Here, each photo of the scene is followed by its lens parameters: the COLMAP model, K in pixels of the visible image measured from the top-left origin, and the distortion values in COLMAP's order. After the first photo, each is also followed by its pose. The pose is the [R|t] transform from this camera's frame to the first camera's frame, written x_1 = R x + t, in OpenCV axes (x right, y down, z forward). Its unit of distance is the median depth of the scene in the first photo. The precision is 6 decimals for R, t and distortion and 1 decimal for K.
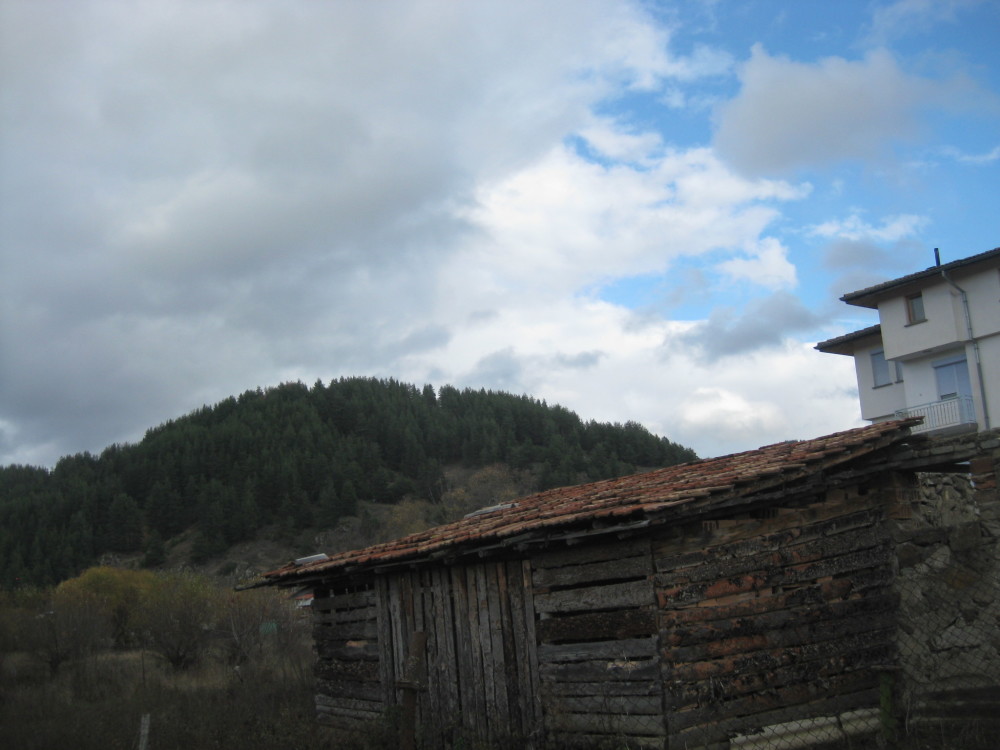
lens RADIAL K [[1154.2, 0, 500.0], [0, 1154.2, 375.0], [0, 0, 1]] dist [-0.200154, 0.236198]
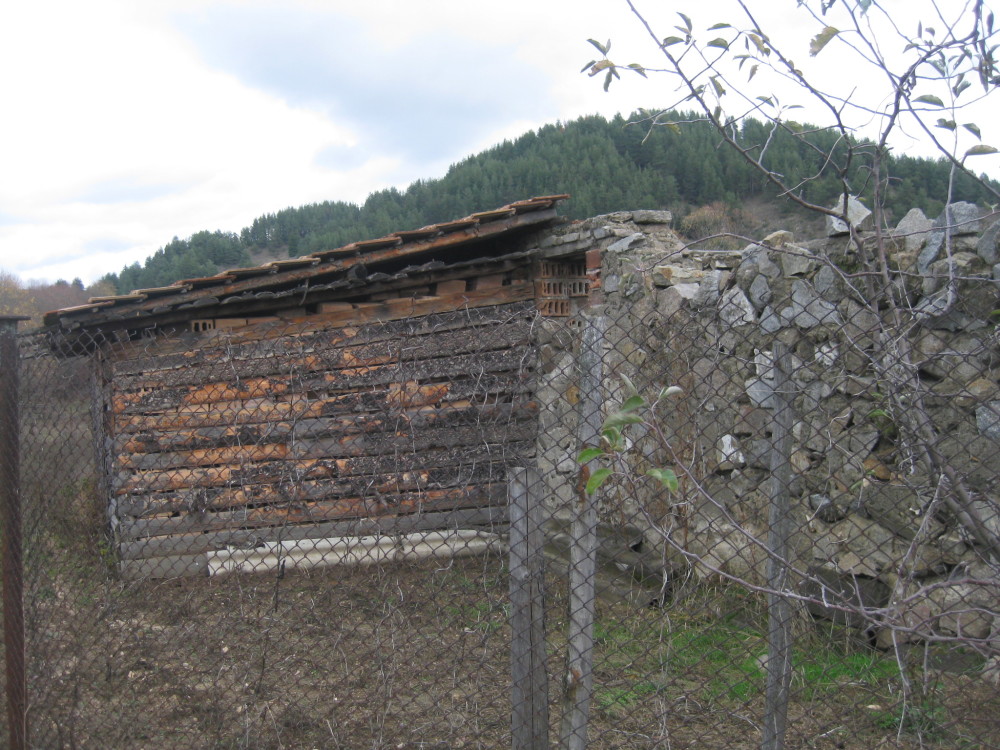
lens RADIAL K [[1154.2, 0, 500.0], [0, 1154.2, 375.0], [0, 0, 1]] dist [-0.200154, 0.236198]
pose [[0.957543, 0.042926, -0.285077, 0.593944], [0.024194, 0.973399, 0.227837, -0.029050], [0.287274, -0.225061, 0.931032, 0.178189]]
